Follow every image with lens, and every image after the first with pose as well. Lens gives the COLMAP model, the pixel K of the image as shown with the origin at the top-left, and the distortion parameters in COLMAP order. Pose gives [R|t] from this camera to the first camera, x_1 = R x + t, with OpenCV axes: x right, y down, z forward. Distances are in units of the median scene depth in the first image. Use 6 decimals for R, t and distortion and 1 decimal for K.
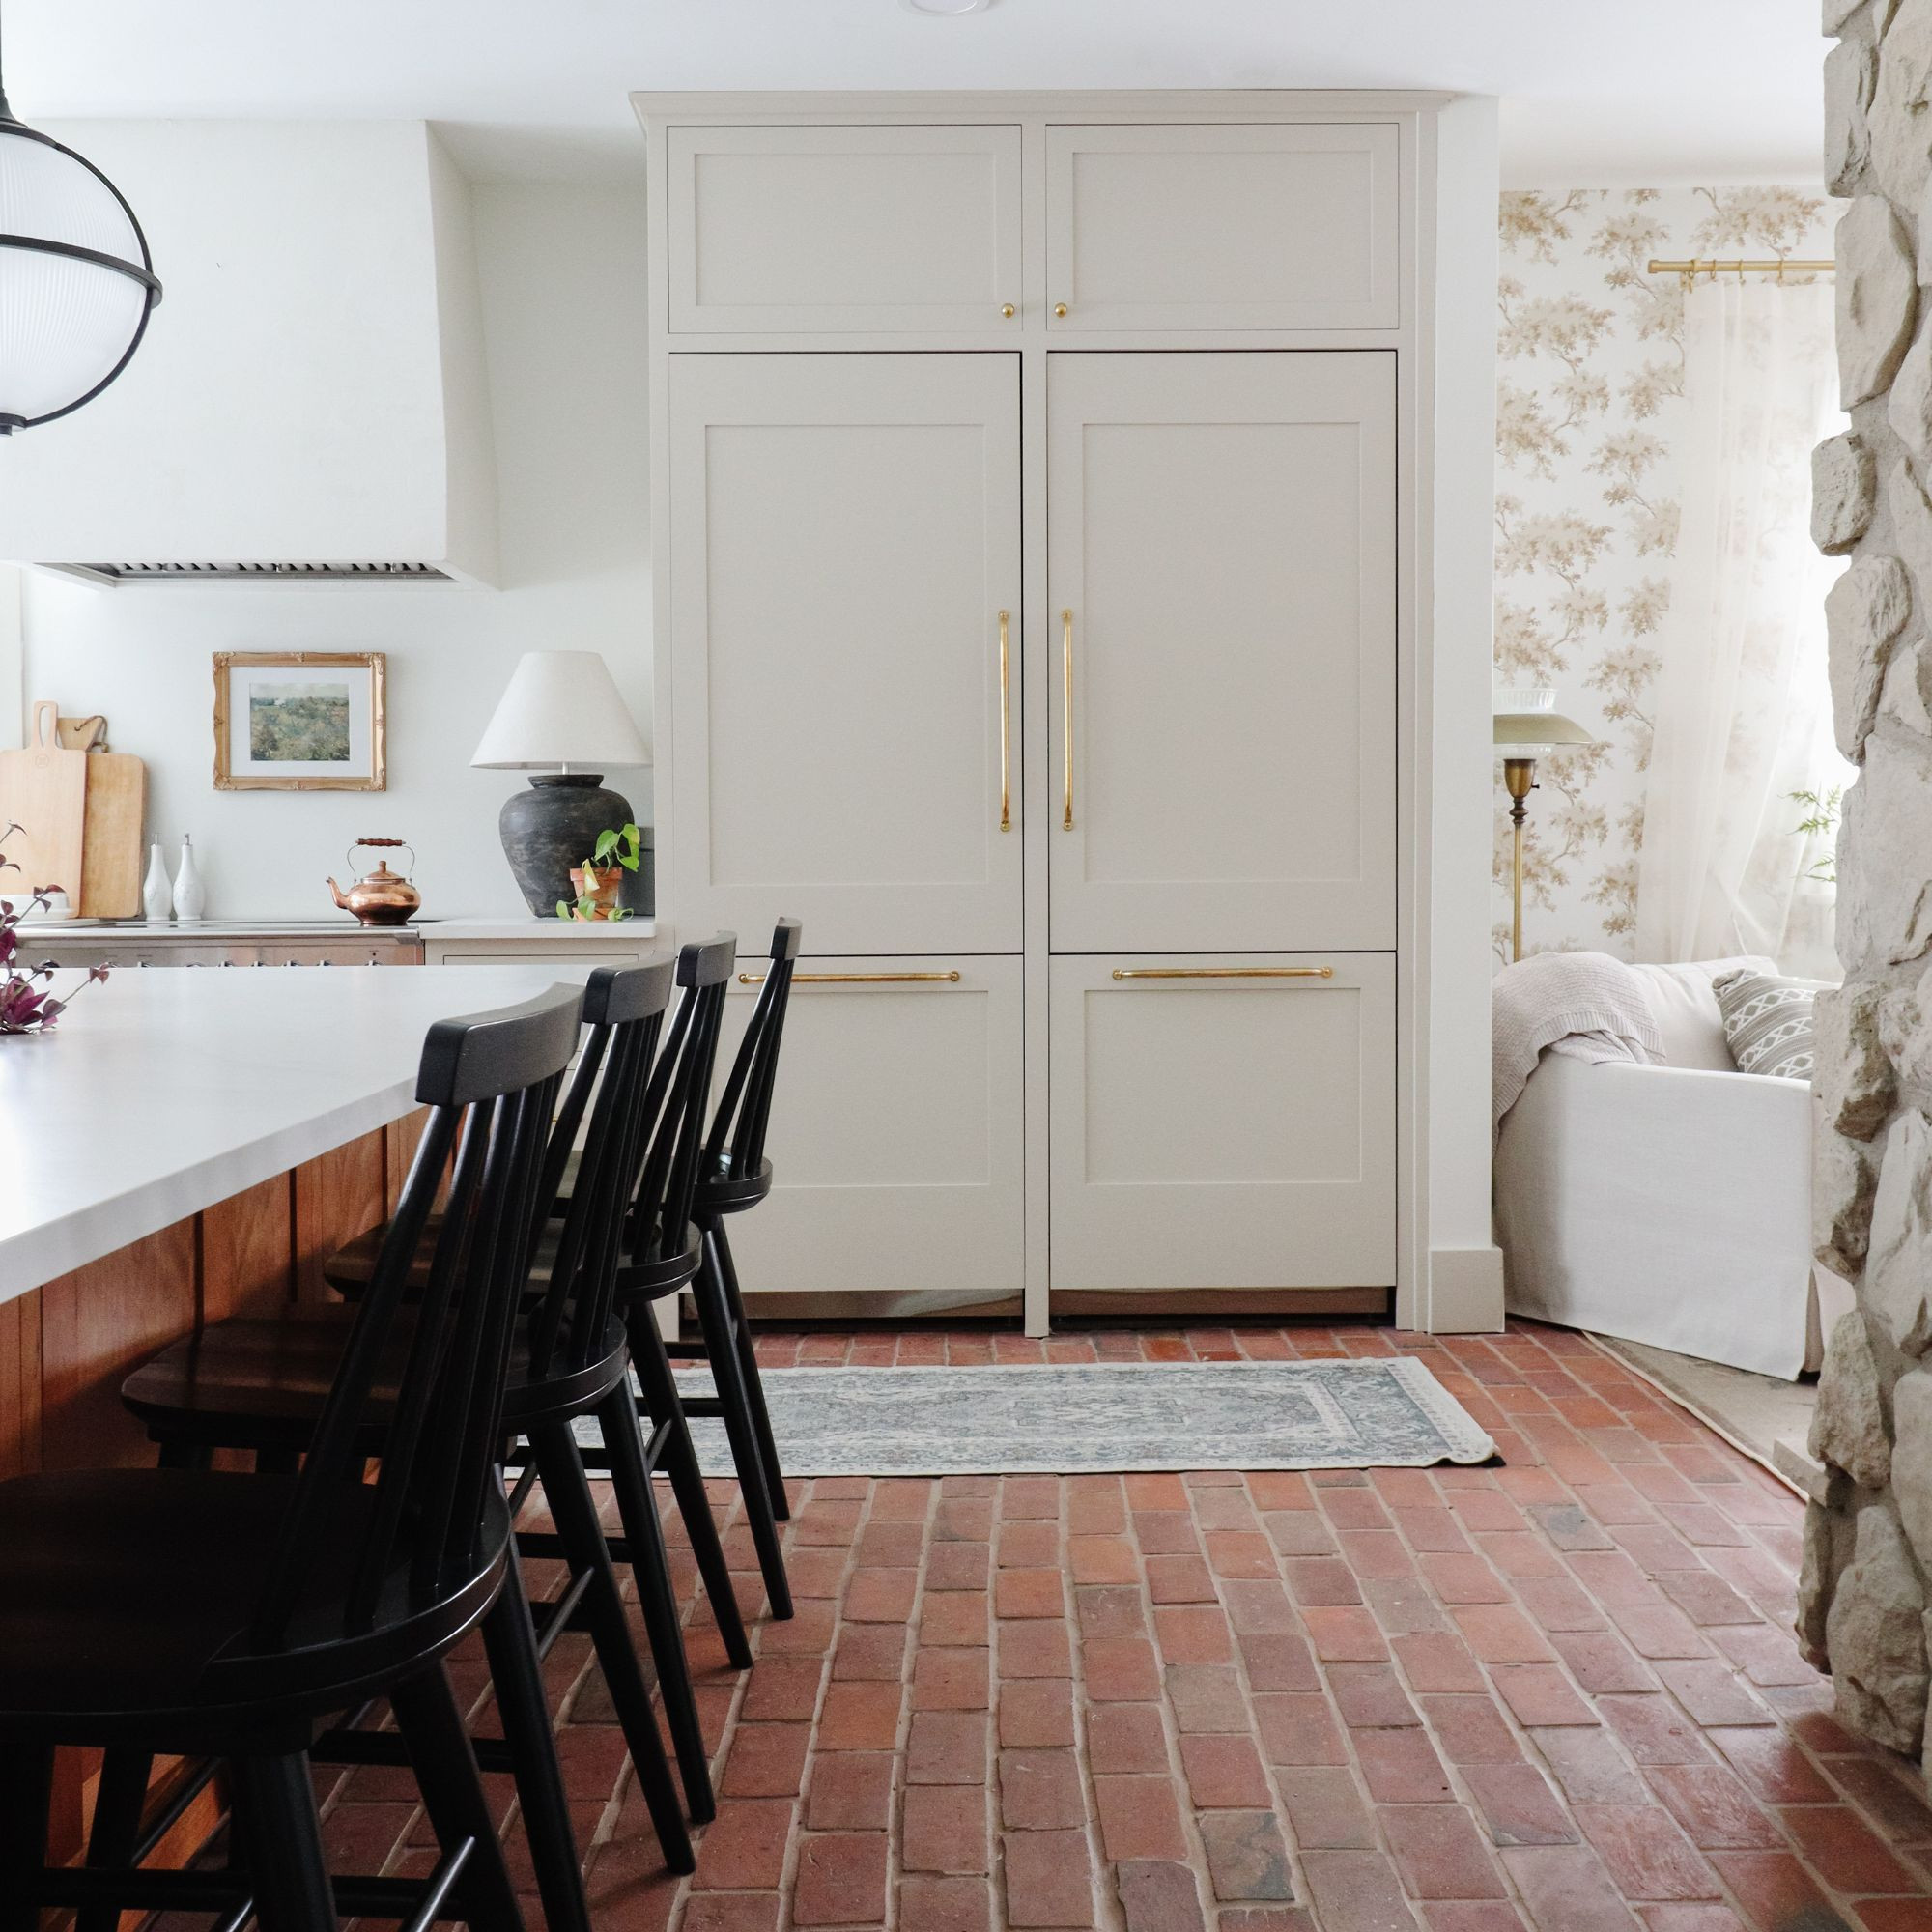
lens RADIAL K [[2079.7, 0, 968.3], [0, 2079.7, 917.1], [0, 0, 1]] dist [-0.001533, -0.005294]
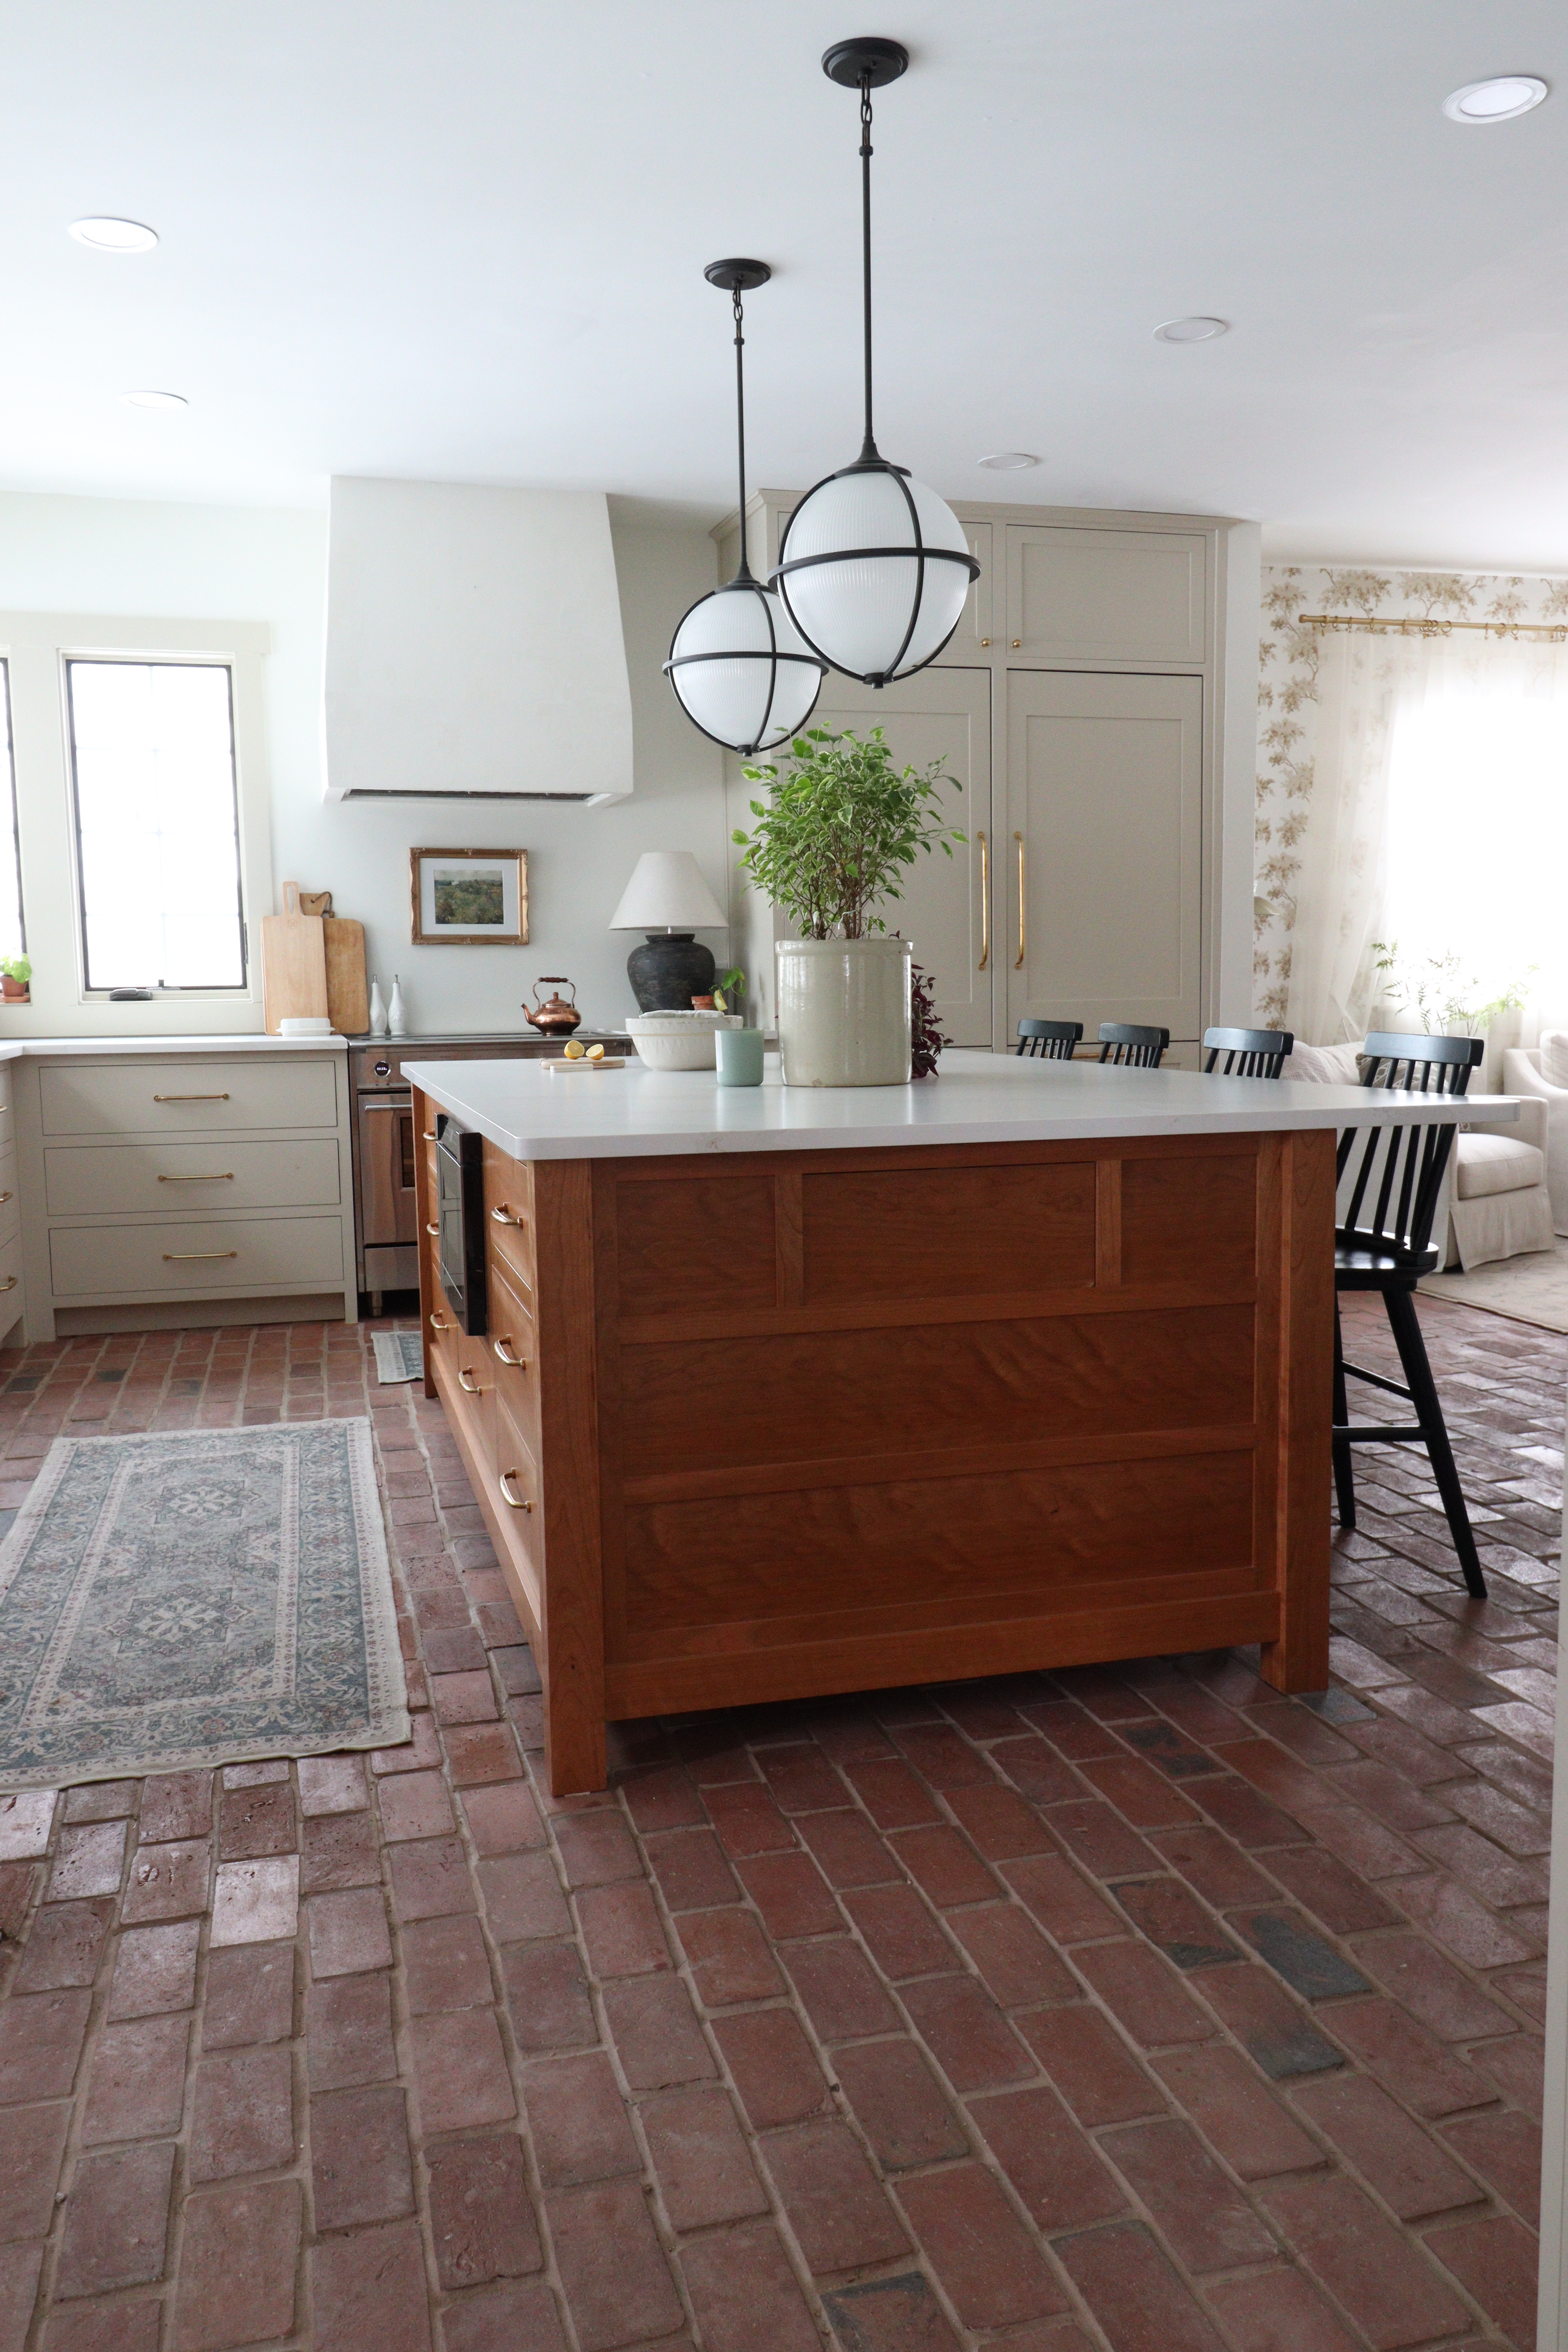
lens RADIAL K [[1785.5, 0, 784.0], [0, 1785.5, 1176.0], [0, 0, 1]] dist [-0.011684, -0.001046]
pose [[0.966866, -0.034832, 0.252896, -0.431122], [0.015075, 0.996709, 0.079647, 0.004549], [-0.254838, -0.073196, 0.964210, -0.273004]]
